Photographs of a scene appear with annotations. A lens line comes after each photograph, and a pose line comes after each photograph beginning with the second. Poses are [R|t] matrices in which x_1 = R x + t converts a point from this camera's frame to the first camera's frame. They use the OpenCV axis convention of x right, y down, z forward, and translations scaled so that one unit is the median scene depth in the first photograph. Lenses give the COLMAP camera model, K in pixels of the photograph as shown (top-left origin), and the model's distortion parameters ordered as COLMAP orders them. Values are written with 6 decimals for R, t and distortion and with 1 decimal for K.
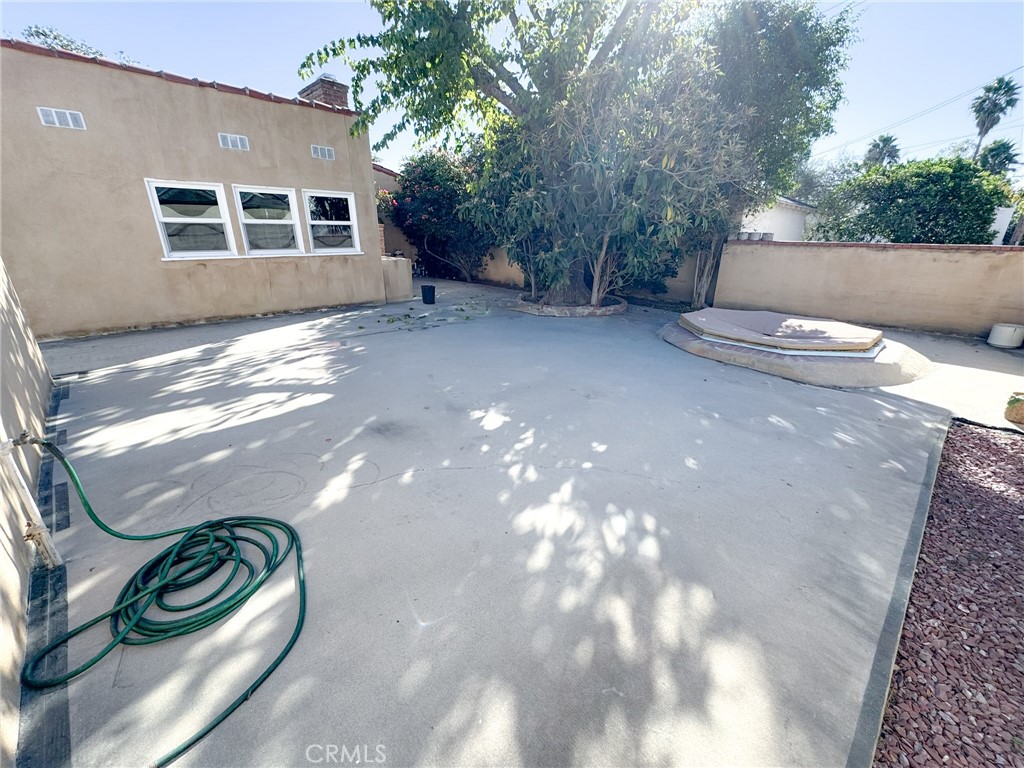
lens RADIAL K [[409.7, 0, 513.4], [0, 409.7, 383.2], [0, 0, 1]] dist [-0.001808, 0.000347]
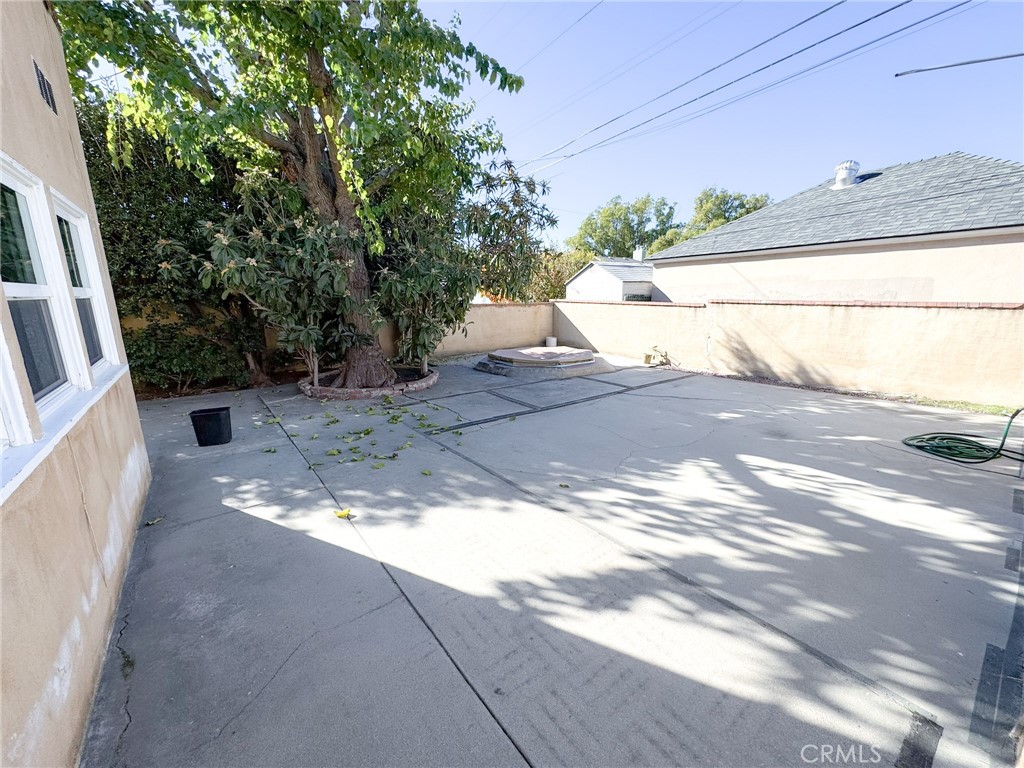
lens RADIAL K [[409.7, 0, 513.4], [0, 409.7, 383.2], [0, 0, 1]] dist [-0.001808, 0.000347]
pose [[0.130803, -0.217758, 0.967198, -1.533528], [0.345430, 0.924458, 0.161420, -0.524140], [-0.929284, 0.312985, 0.196142, 1.304383]]
